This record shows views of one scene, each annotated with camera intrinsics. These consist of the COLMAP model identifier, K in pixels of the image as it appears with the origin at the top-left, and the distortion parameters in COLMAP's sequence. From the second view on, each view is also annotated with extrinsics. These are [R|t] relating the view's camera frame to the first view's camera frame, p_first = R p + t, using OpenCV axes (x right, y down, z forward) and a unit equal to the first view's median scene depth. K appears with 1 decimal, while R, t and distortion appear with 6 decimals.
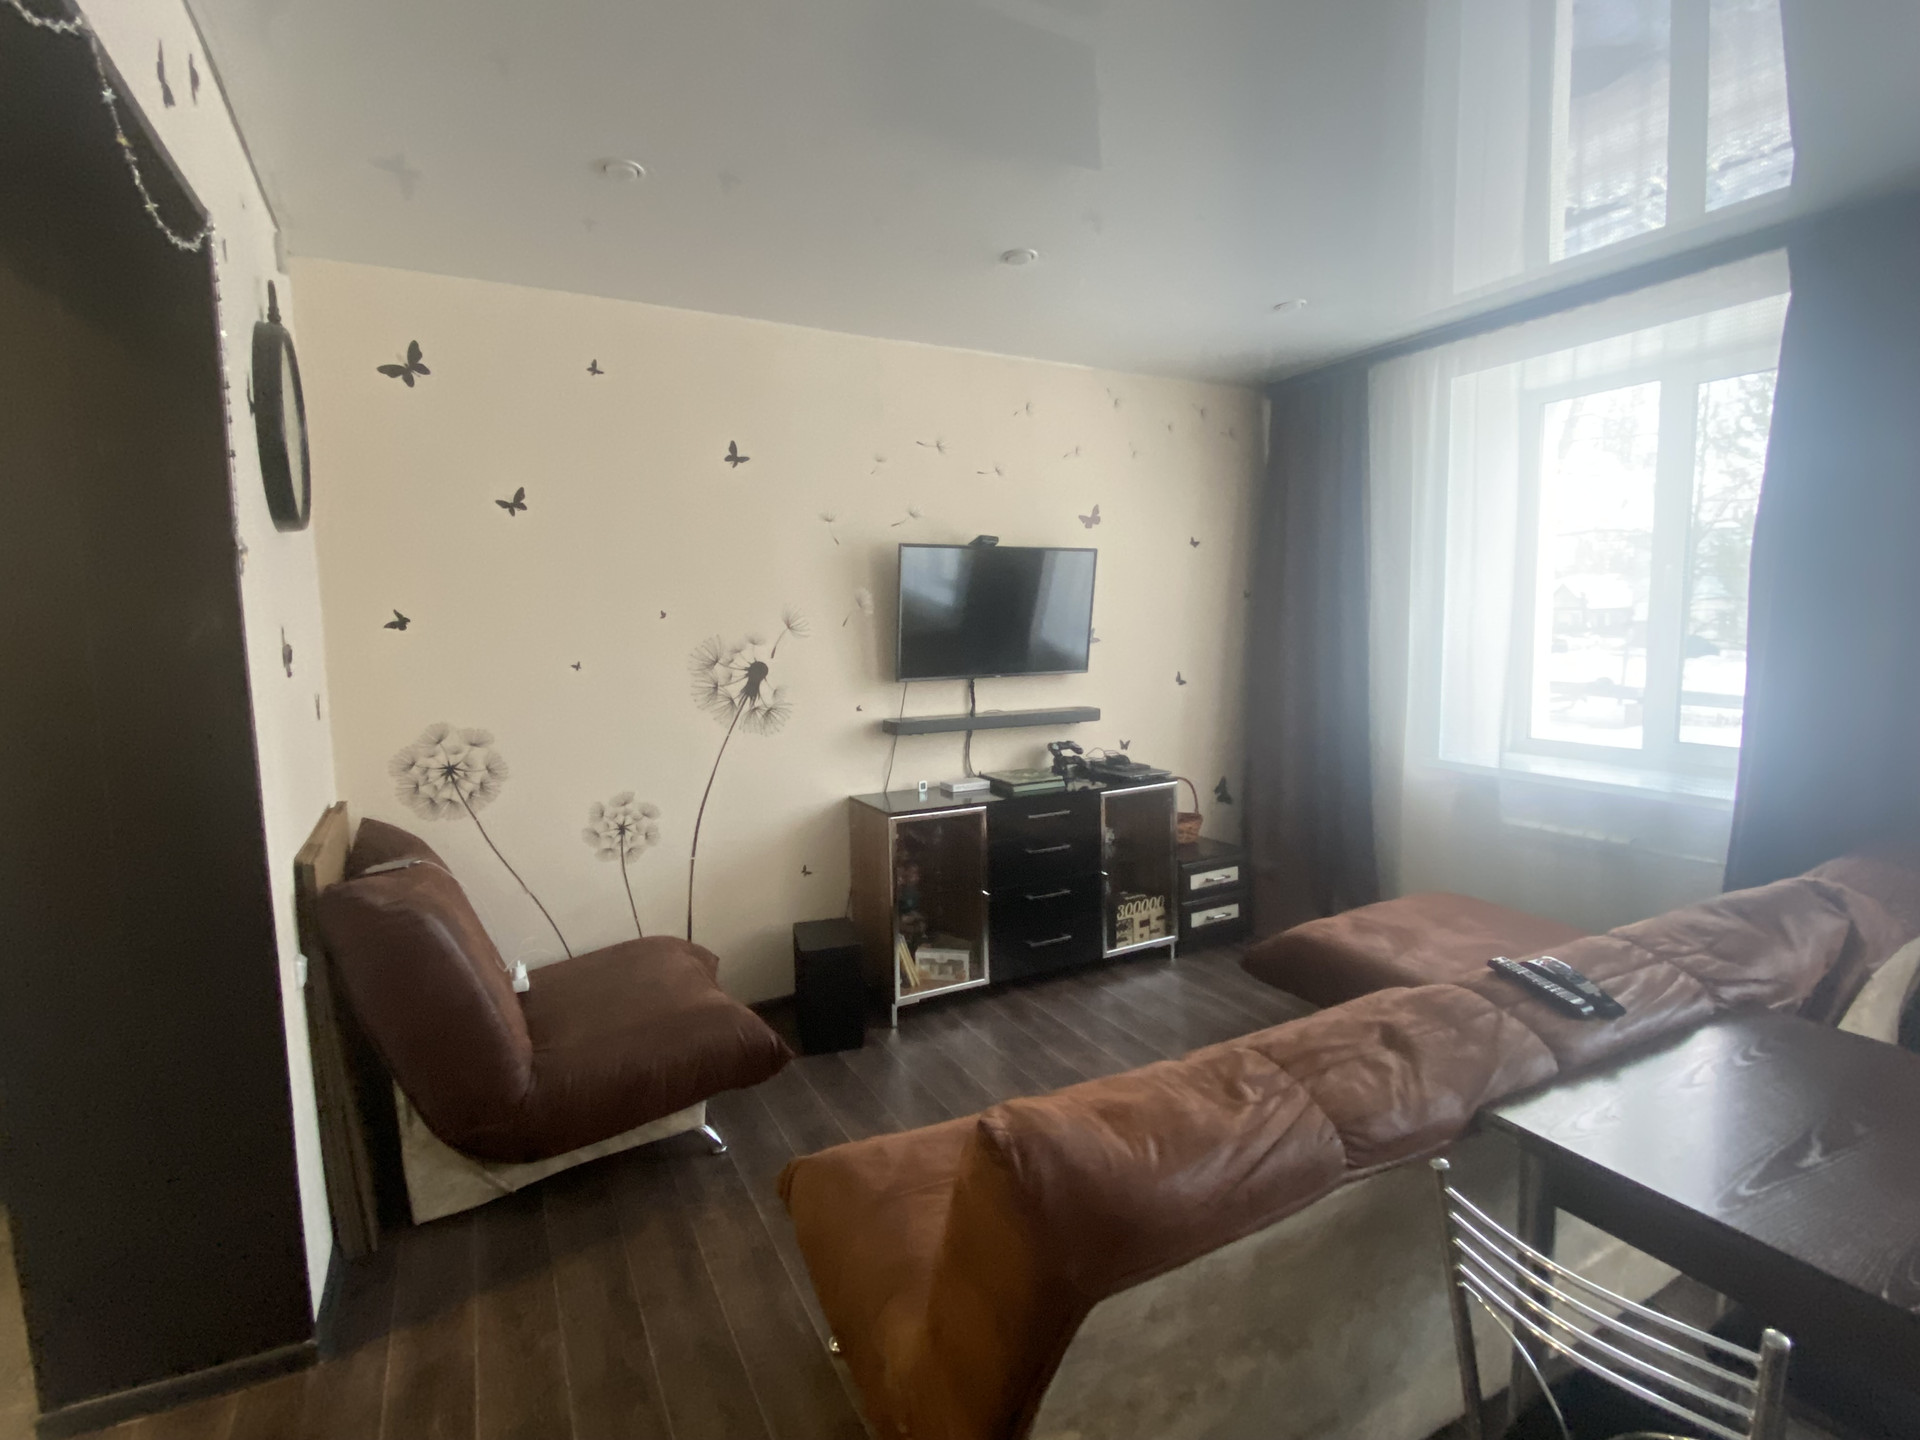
lens RADIAL K [[904.2, 0, 951.8], [0, 904.2, 706.3], [0, 0, 1]] dist [0.035937, -0.059173]
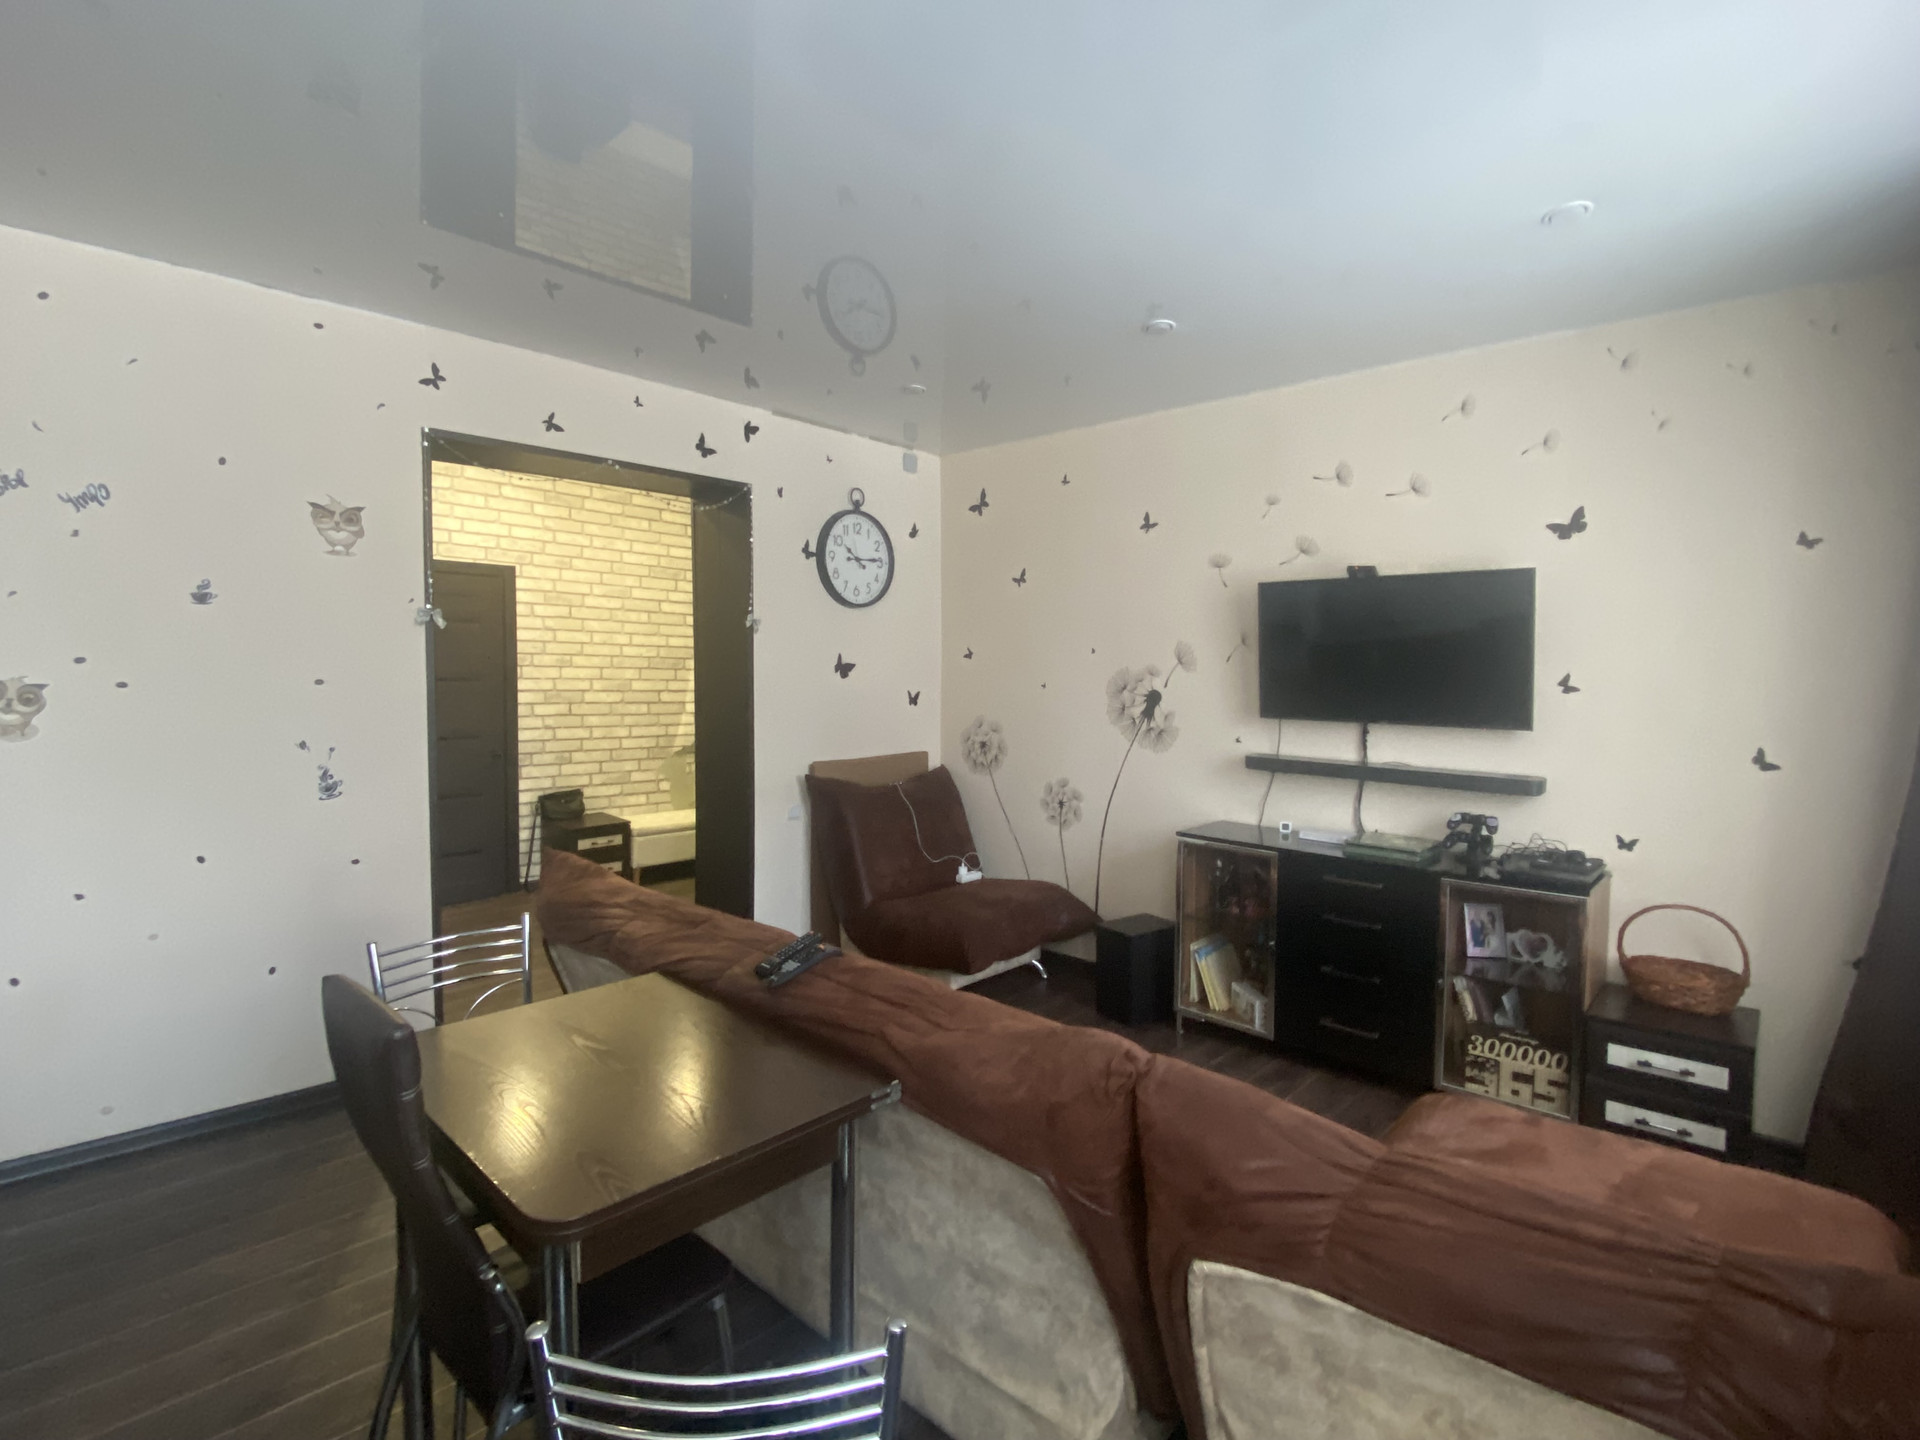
lens RADIAL K [[904.2, 0, 951.8], [0, 904.2, 706.3], [0, 0, 1]] dist [0.035937, -0.059173]
pose [[0.328214, 0.060433, -0.942668, 0.832656], [-0.105177, 0.994084, 0.027109, -0.032168], [0.938729, 0.090250, 0.332629, 0.347563]]
